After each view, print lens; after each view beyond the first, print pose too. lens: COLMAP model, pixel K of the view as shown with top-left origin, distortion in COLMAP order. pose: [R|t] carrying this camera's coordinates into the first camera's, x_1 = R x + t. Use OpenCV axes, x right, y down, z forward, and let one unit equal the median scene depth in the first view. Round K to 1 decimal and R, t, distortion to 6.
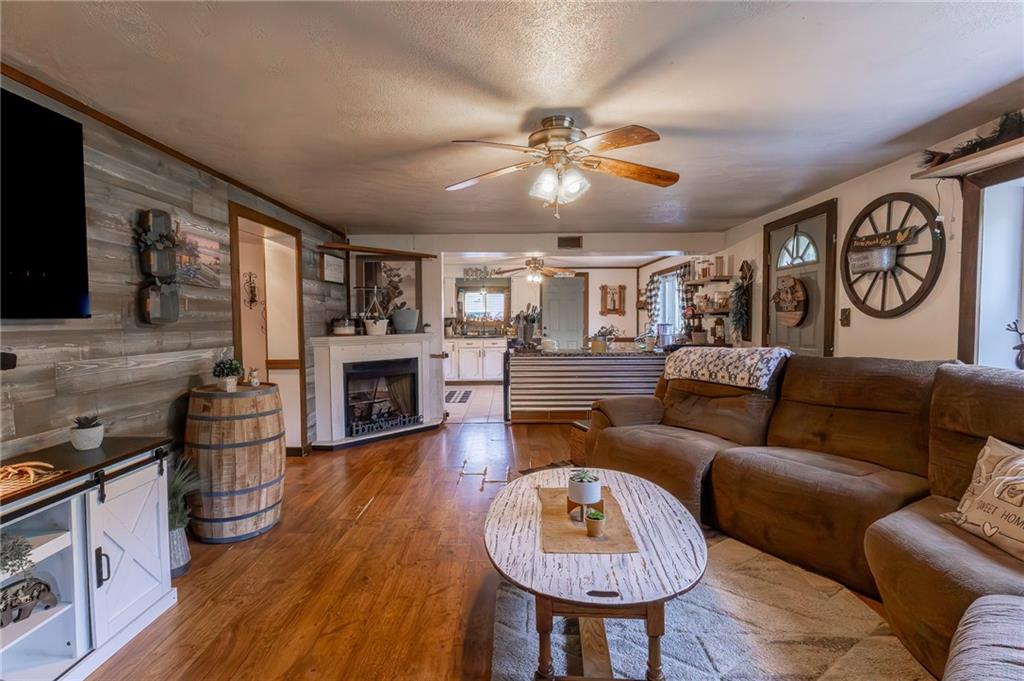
lens RADIAL K [[478.1, 0, 511.8], [0, 478.1, 321.4], [0, 0, 1]] dist [-0.000996, -0.000251]
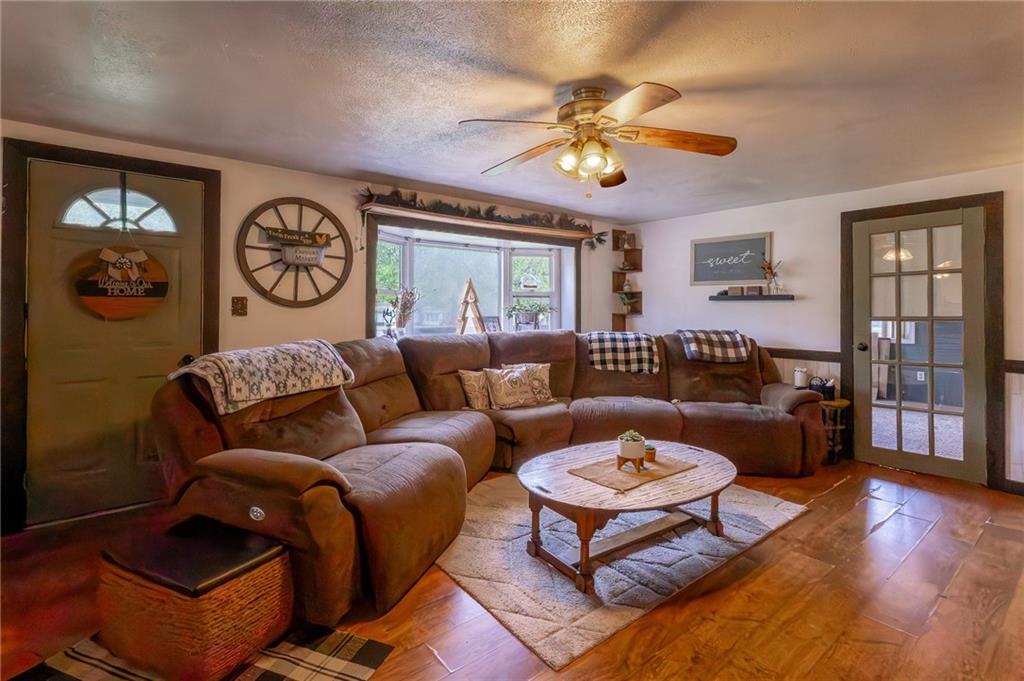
lens RADIAL K [[479.9, 0, 514.9], [0, 479.9, 306.4], [0, 0, 1]] dist [-0.000437, -0.000116]
pose [[-0.638784, 0.003851, 0.769377, -0.393353], [0.001349, 0.999992, -0.003885, -0.004515], [-0.769385, -0.001443, -0.638784, 1.303504]]
